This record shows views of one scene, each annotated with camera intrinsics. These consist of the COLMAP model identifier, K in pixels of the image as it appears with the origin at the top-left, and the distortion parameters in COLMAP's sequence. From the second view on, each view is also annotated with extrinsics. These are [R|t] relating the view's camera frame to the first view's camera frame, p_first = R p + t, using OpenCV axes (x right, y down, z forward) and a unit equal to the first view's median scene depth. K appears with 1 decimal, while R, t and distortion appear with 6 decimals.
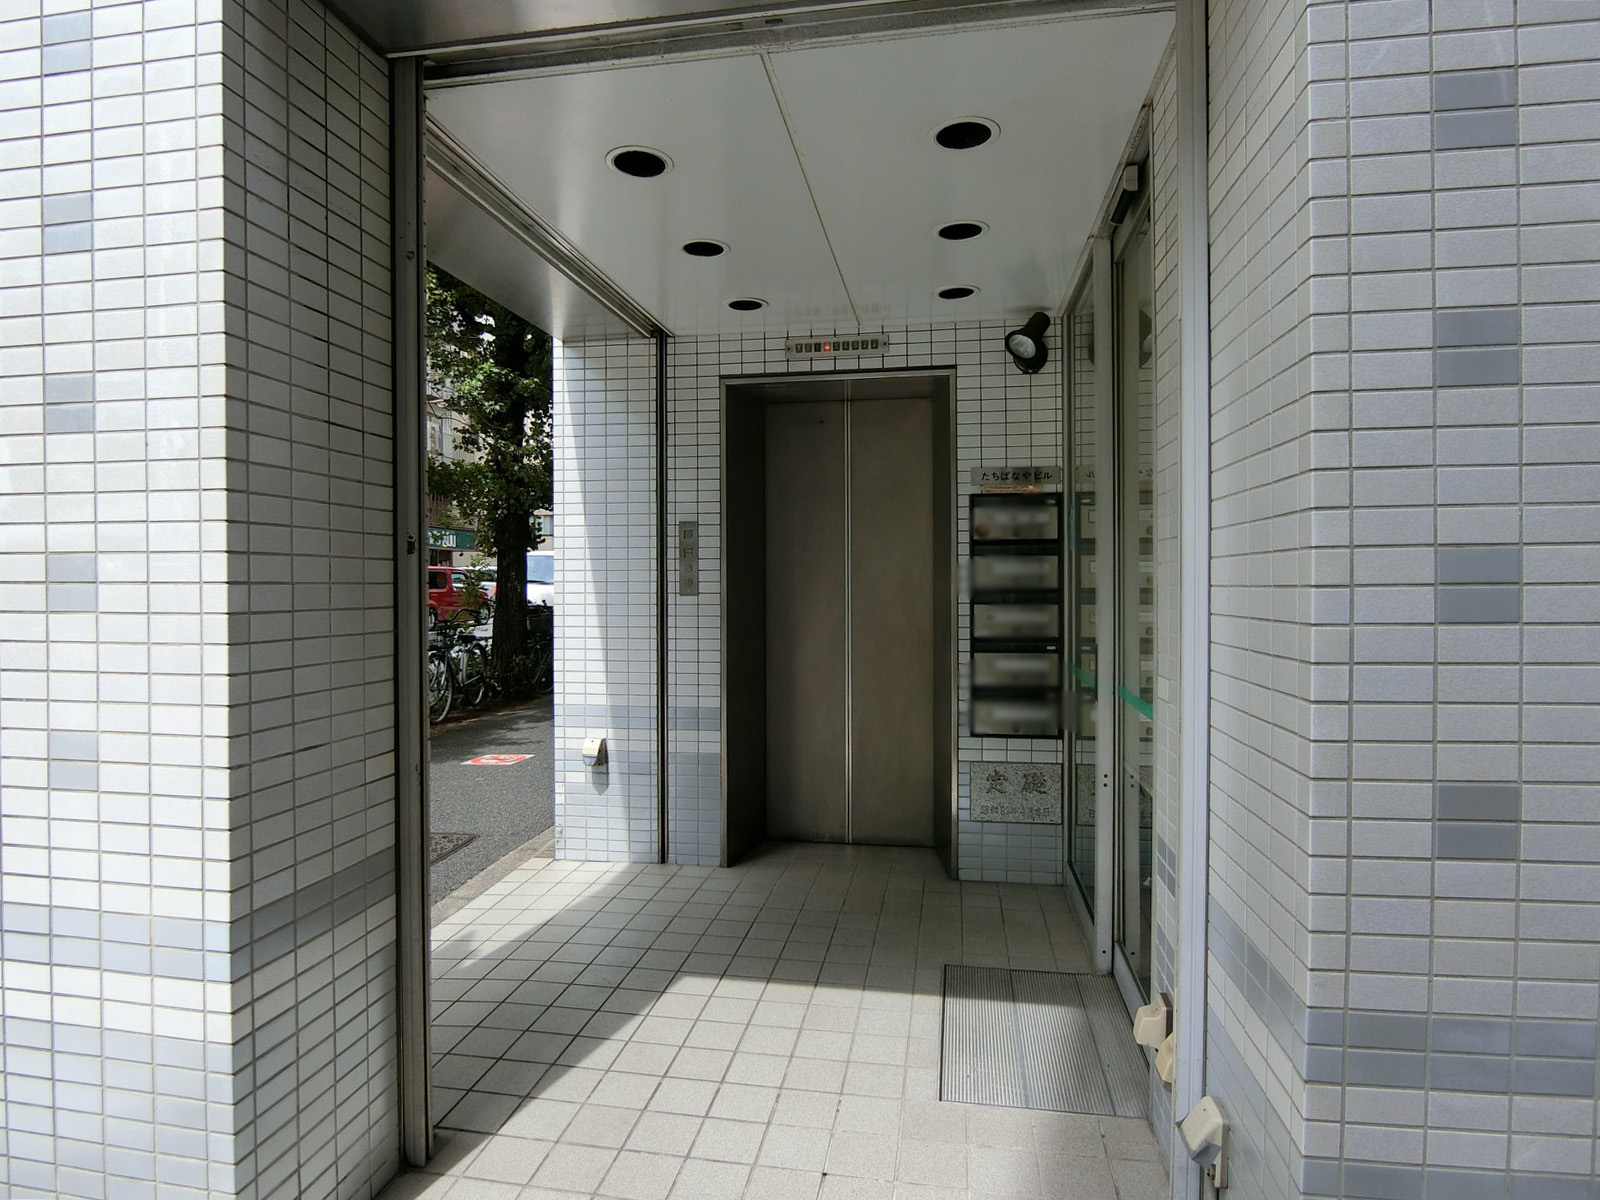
lens RADIAL K [[896.5, 0, 798.9], [0, 896.5, 587.1], [0, 0, 1]] dist [-0.031498, -0.001138]
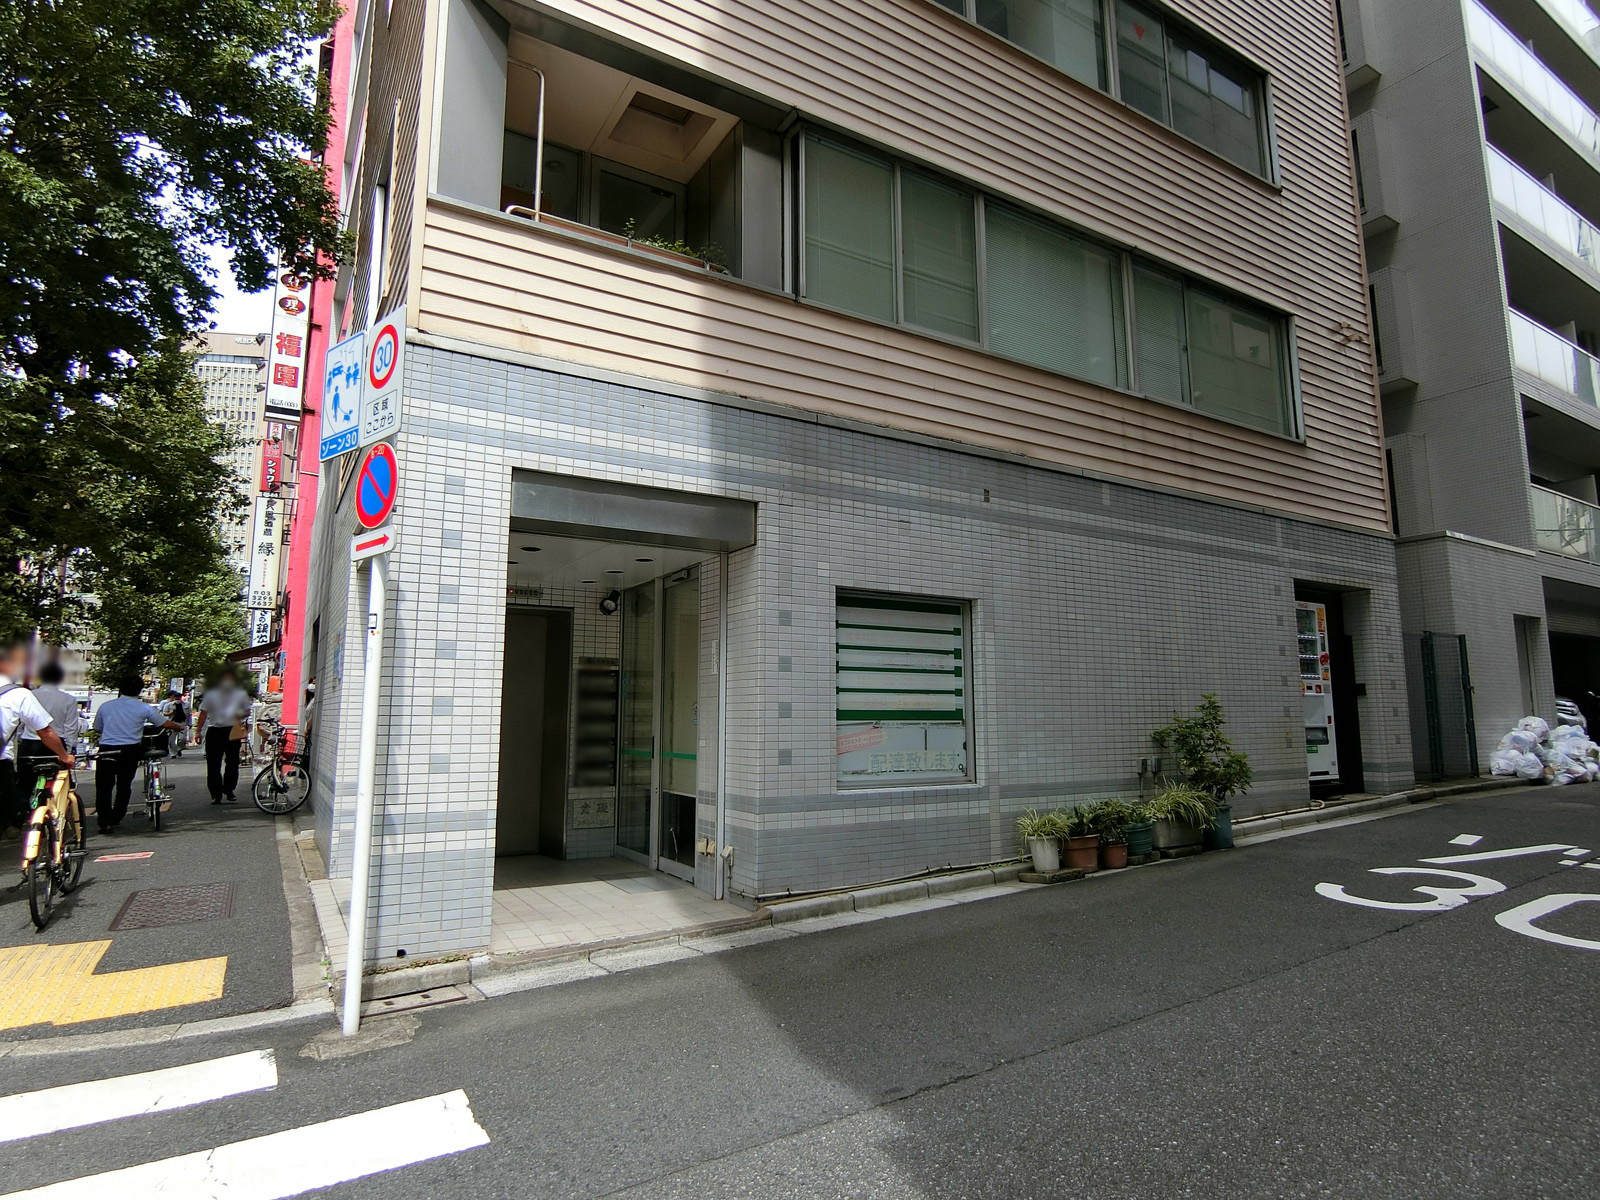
lens RADIAL K [[884.5, 0, 784.0], [0, 884.5, 601.9], [0, 0, 1]] dist [-0.000632, -0.000393]
pose [[0.760246, 0.089353, 0.643461, -1.102310], [-0.000582, 0.990589, -0.136869, 0.032556], [-0.649635, 0.103680, 0.753143, -1.245096]]
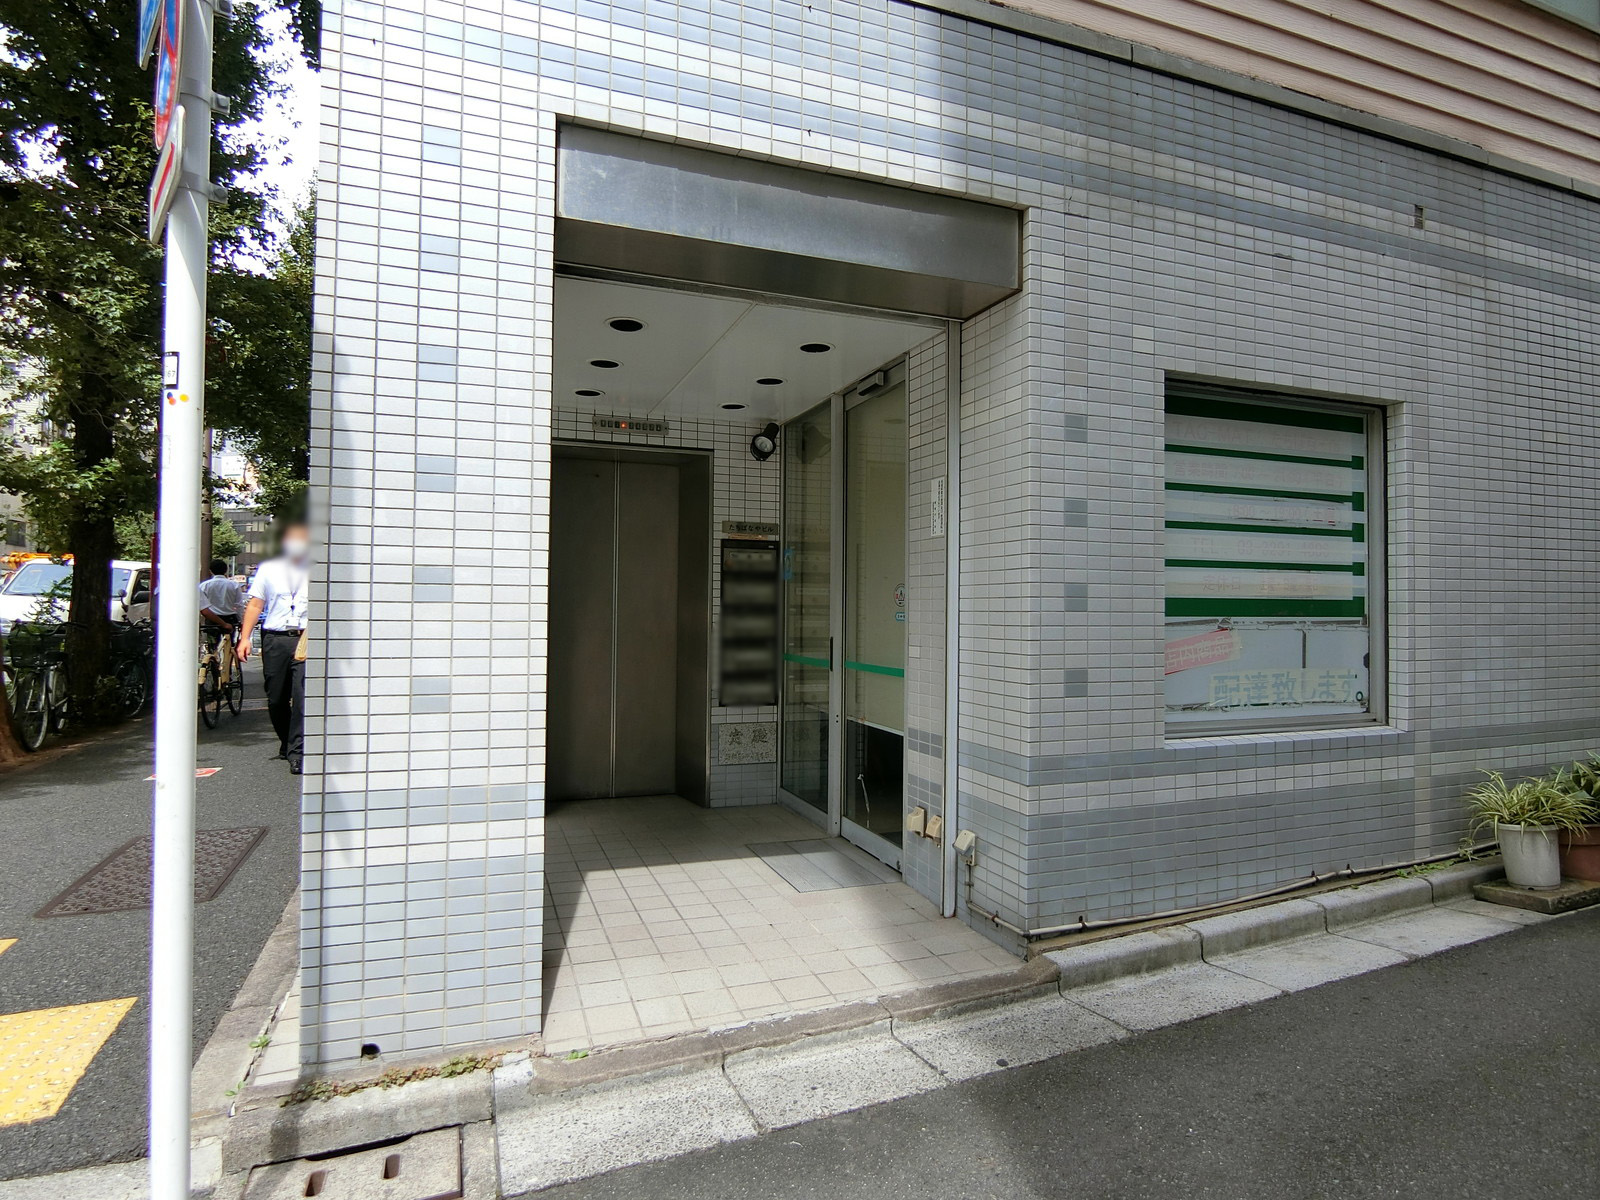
lens RADIAL K [[879.1, 0, 784.7], [0, 879.1, 577.7], [0, 0, 1]] dist [-0.068341, -0.000907]
pose [[0.867515, 0.028777, 0.496578, -0.593145], [-0.009306, 0.999089, -0.041639, 0.024763], [-0.497324, 0.031502, 0.866993, -0.397232]]
